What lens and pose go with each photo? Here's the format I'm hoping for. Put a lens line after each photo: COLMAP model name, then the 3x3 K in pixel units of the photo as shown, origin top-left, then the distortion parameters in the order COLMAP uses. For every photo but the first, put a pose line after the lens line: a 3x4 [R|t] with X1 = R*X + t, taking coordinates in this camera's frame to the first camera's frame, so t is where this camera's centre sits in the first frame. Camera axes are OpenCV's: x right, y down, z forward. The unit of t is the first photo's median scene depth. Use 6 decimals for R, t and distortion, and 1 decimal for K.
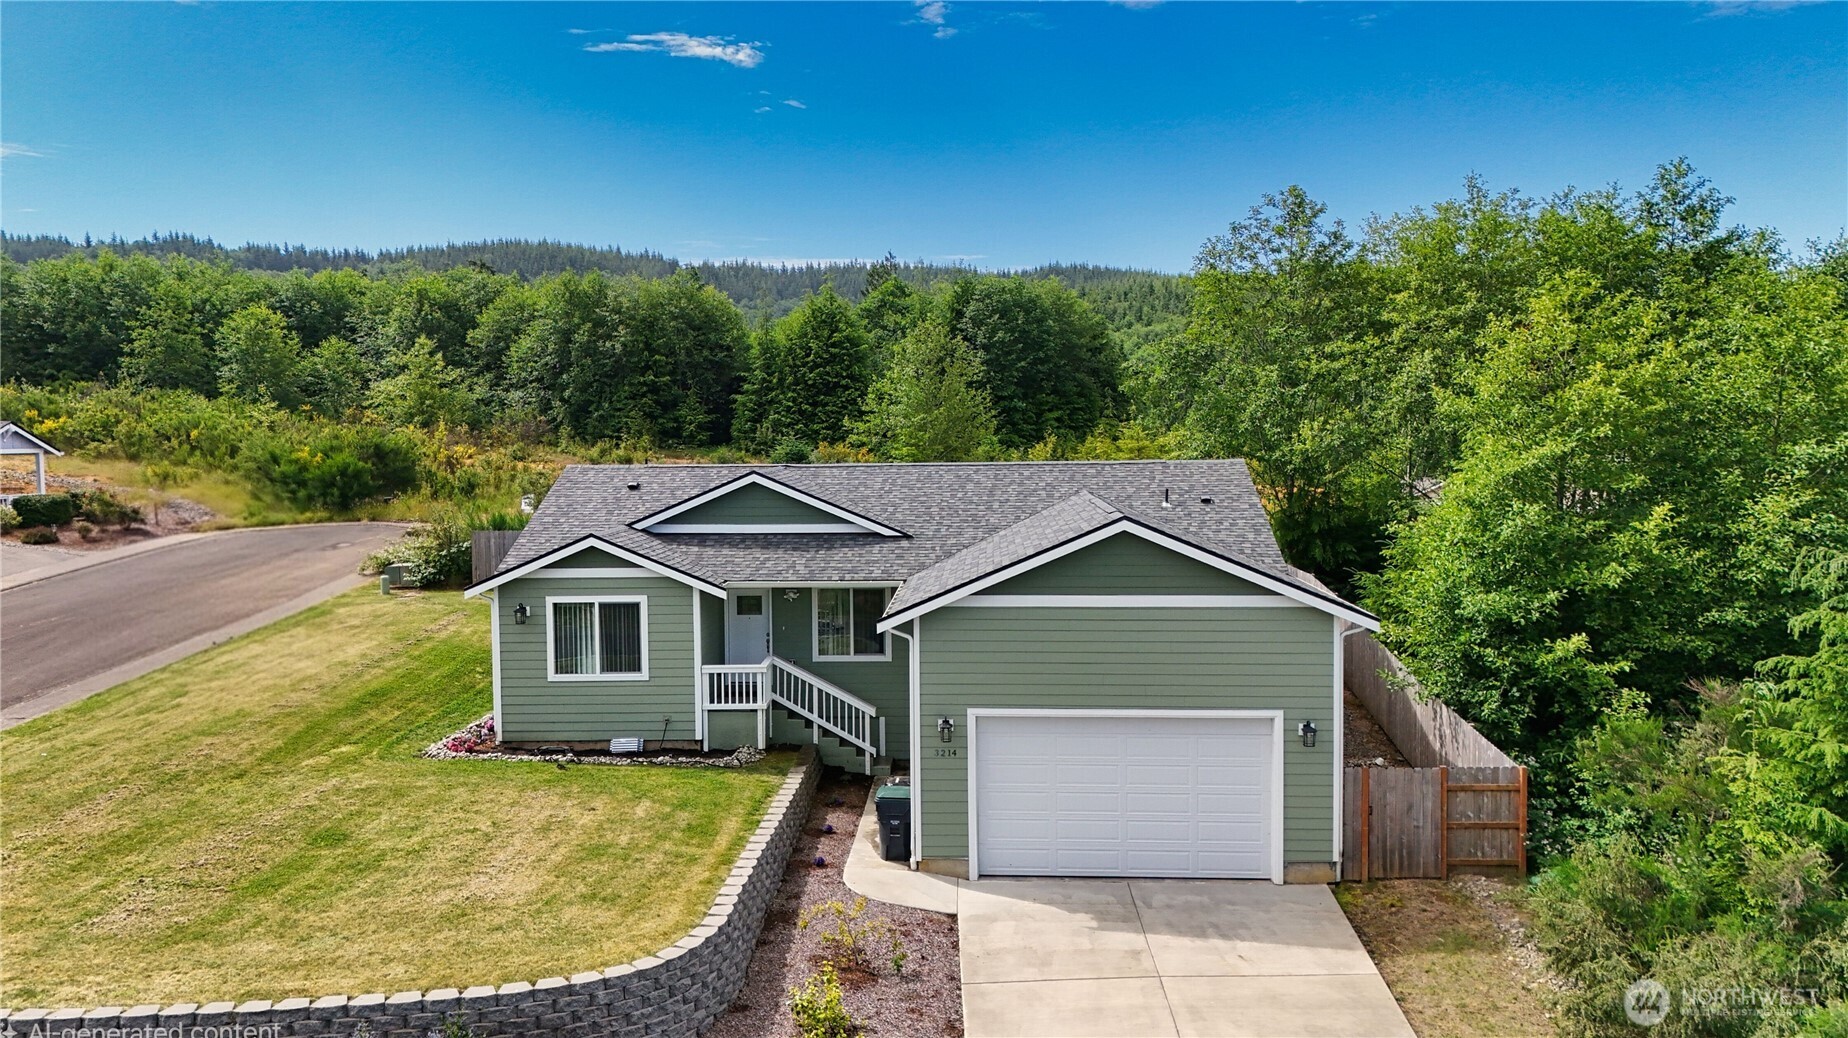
lens RADIAL K [[1408.7, 0, 931.6], [0, 1408.7, 514.9], [0, 0, 1]] dist [0.137741, -0.226044]
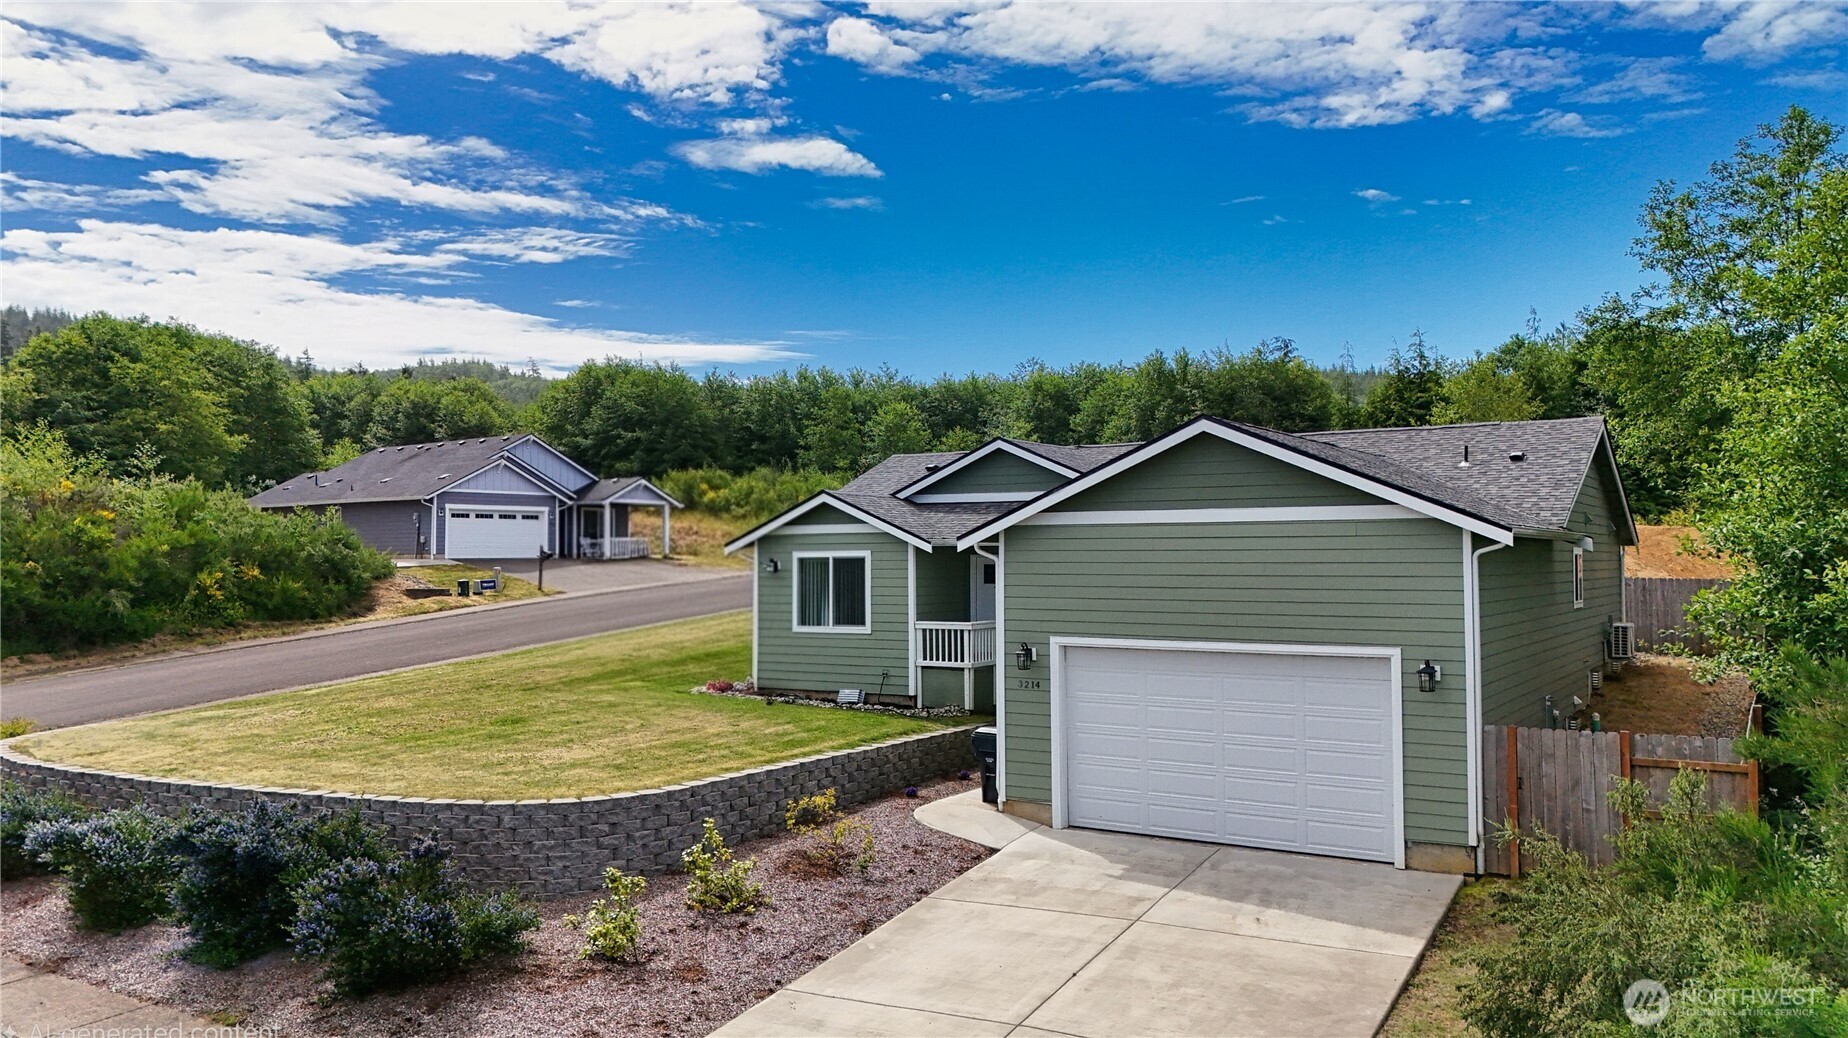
lens RADIAL K [[1408.7, 0, 931.6], [0, 1408.7, 514.9], [0, 0, 1]] dist [0.137741, -0.226044]
pose [[0.867946, -0.011059, -0.496536, 0.345604], [-0.034857, 0.995930, -0.083111, 0.114480], [0.495434, 0.089444, 0.864028, 0.135564]]
